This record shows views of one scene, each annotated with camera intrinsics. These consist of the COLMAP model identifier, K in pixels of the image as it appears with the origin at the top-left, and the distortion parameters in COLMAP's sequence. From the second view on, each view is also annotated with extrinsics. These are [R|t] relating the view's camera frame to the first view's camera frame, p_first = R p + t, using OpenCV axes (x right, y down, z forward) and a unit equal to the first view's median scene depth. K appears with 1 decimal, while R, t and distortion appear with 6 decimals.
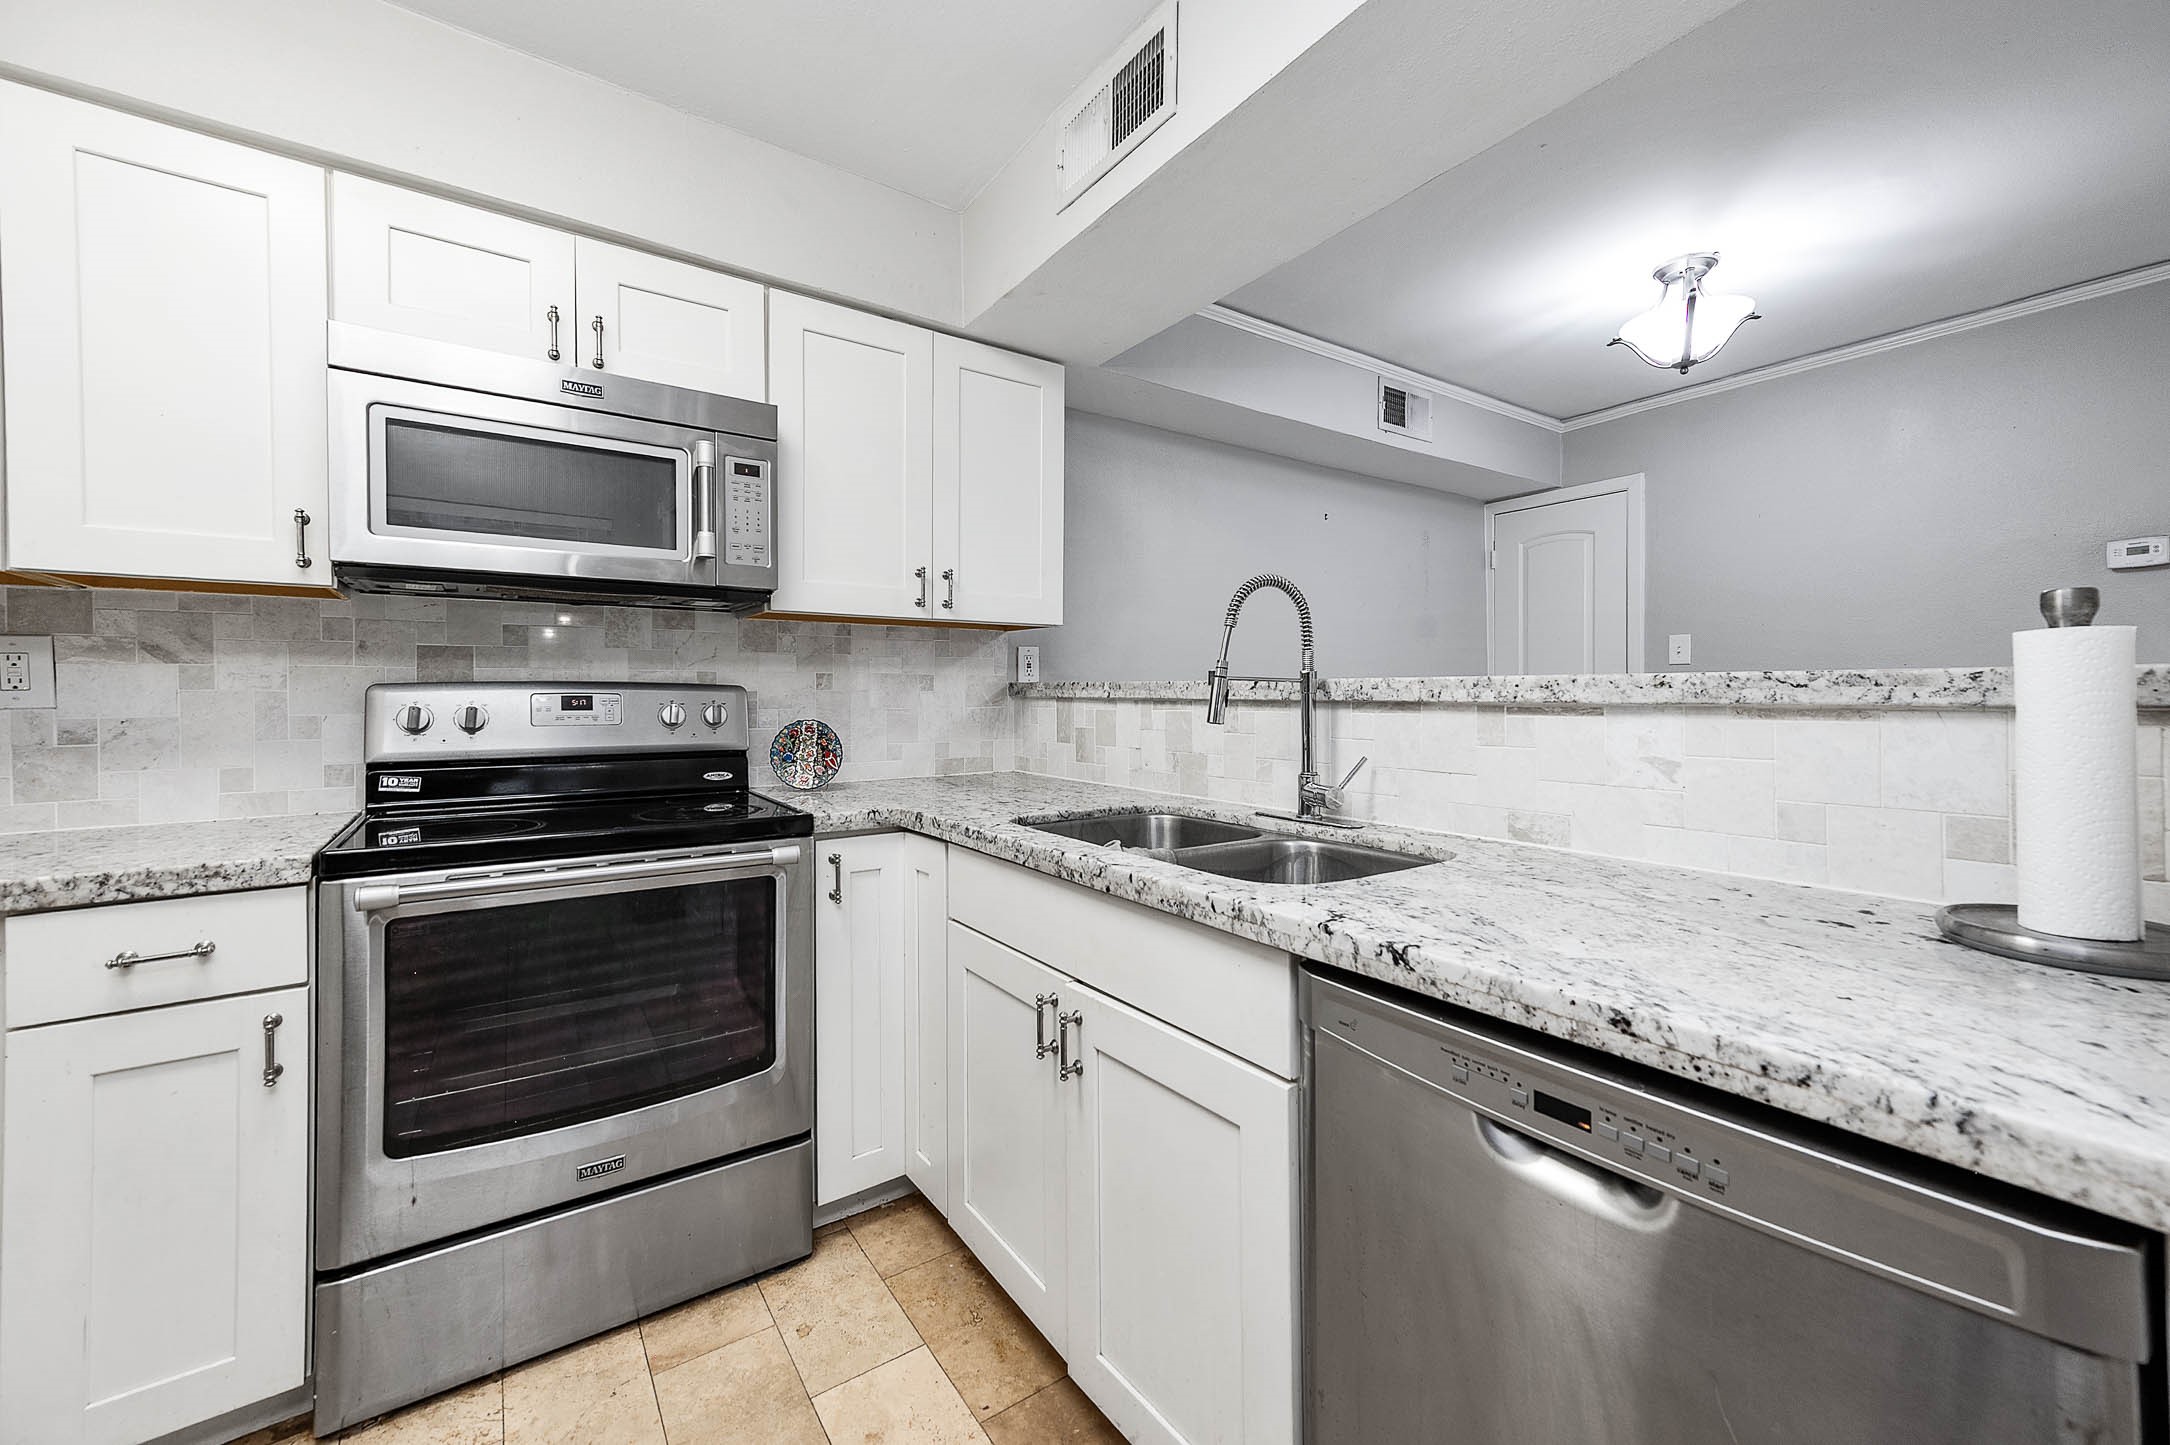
lens RADIAL K [[862.2, 0, 1090.5], [0, 862.2, 691.4], [0, 0, 1]] dist [0.011893, 0.000217]
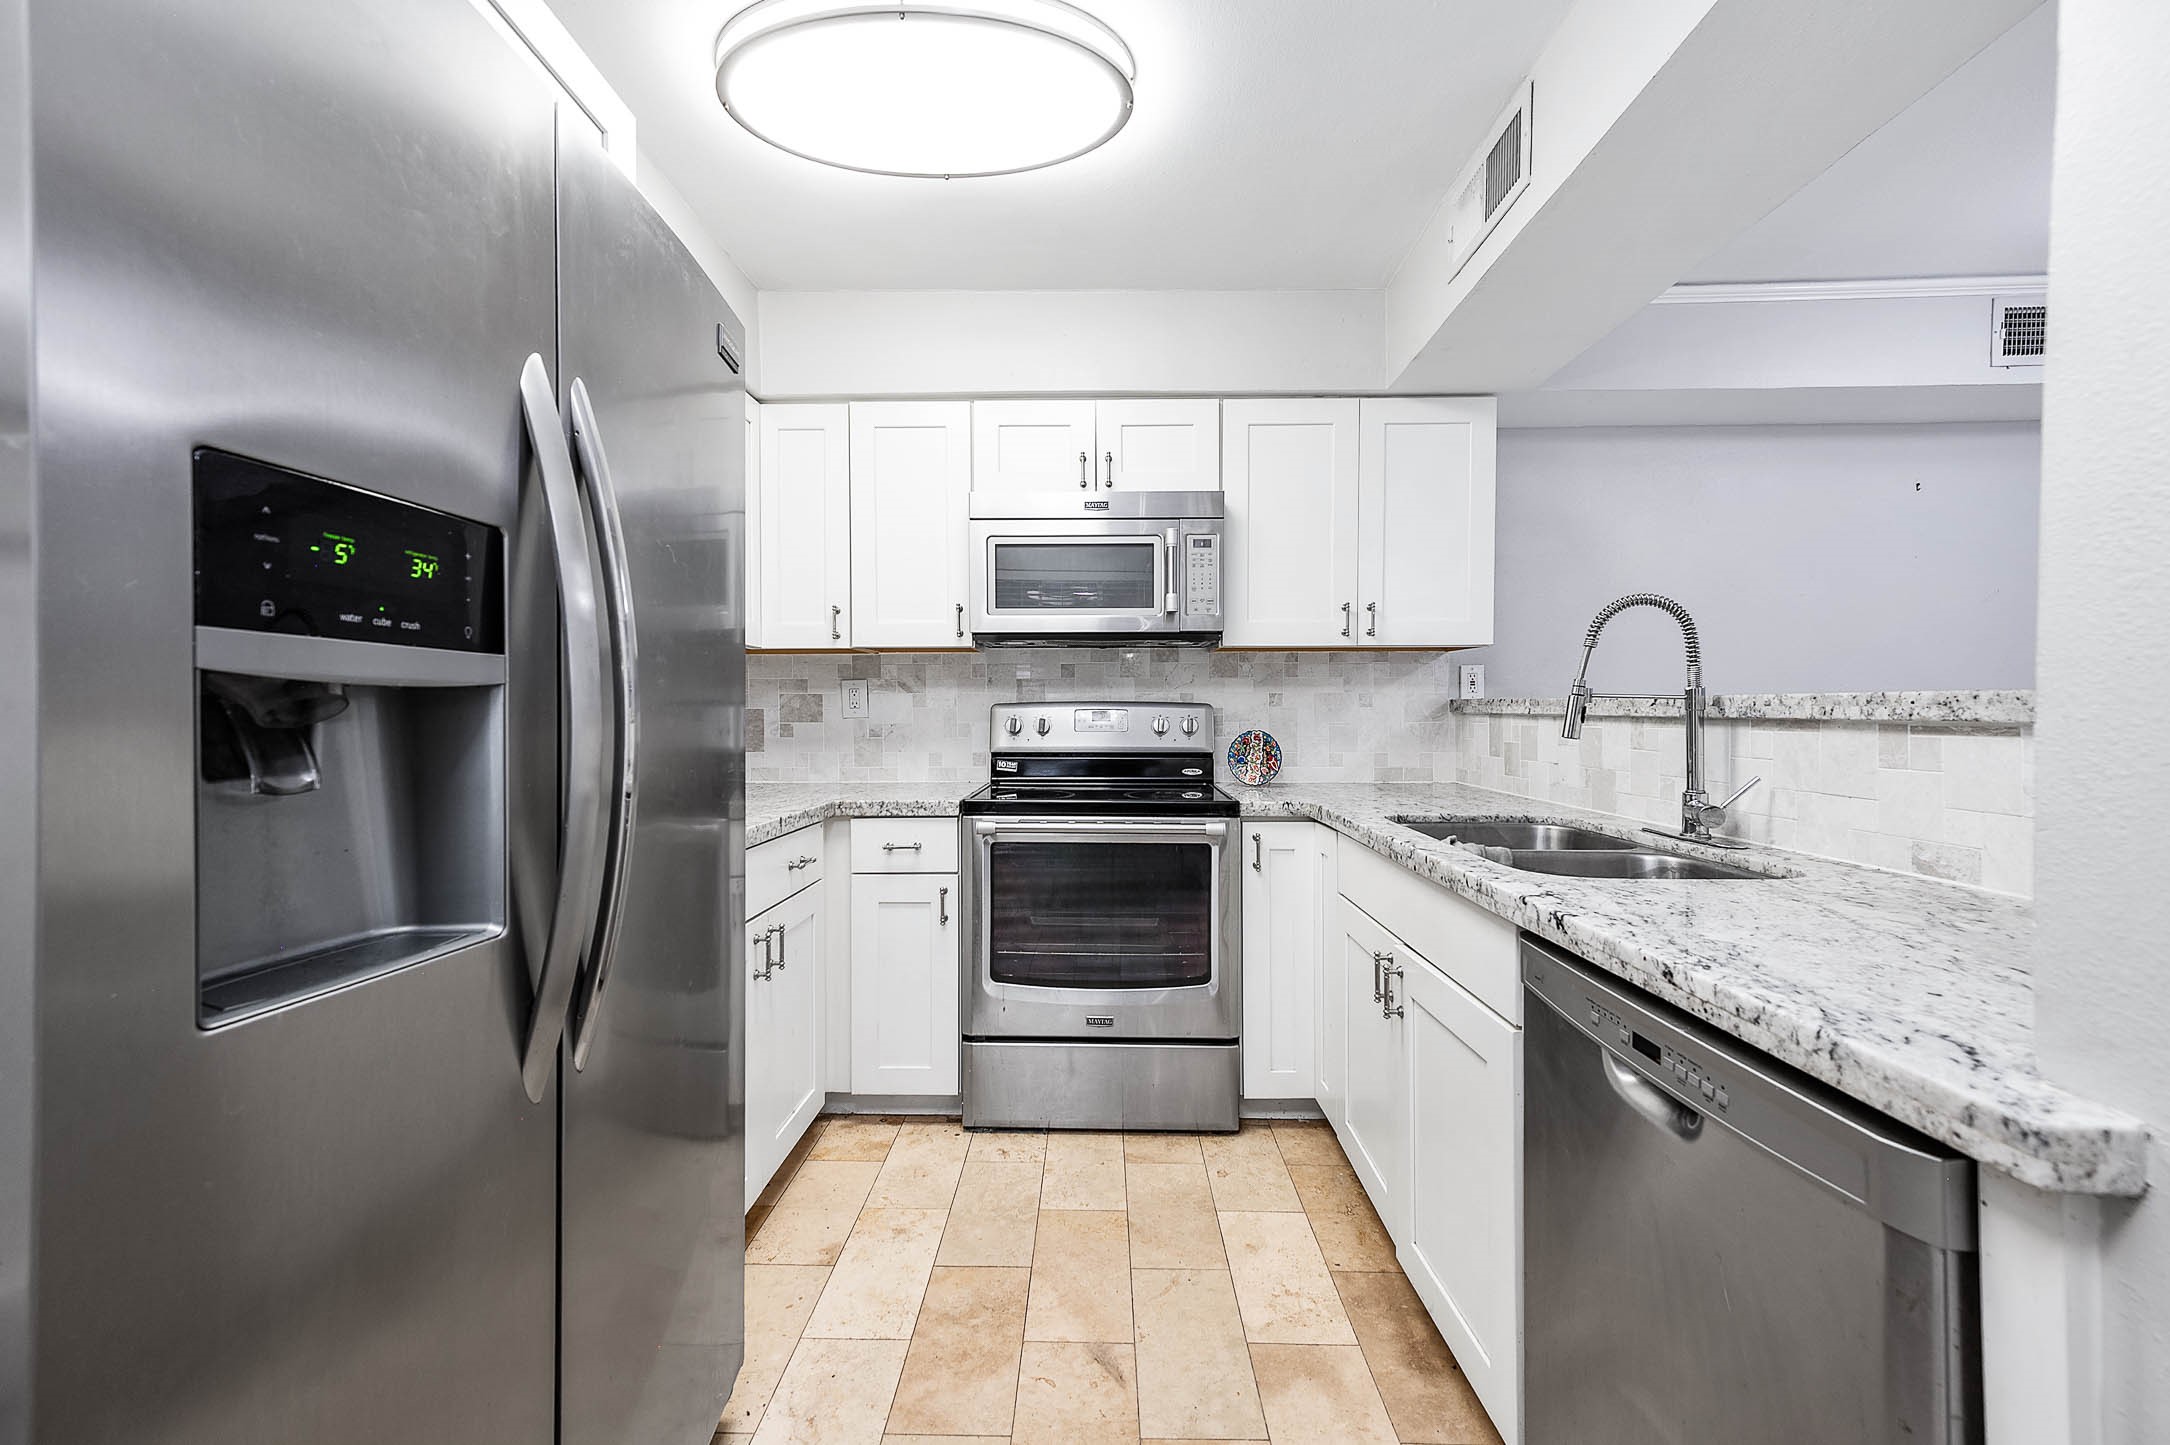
lens RADIAL K [[856.3, 0, 1084.7], [0, 856.3, 705.6], [0, 0, 1]] dist [0.010156, 0.000945]
pose [[0.807287, -0.002313, -0.590155, 0.275173], [0.001734, 0.999997, -0.001548, -0.002679], [0.590157, 0.000227, 0.807289, -0.208148]]
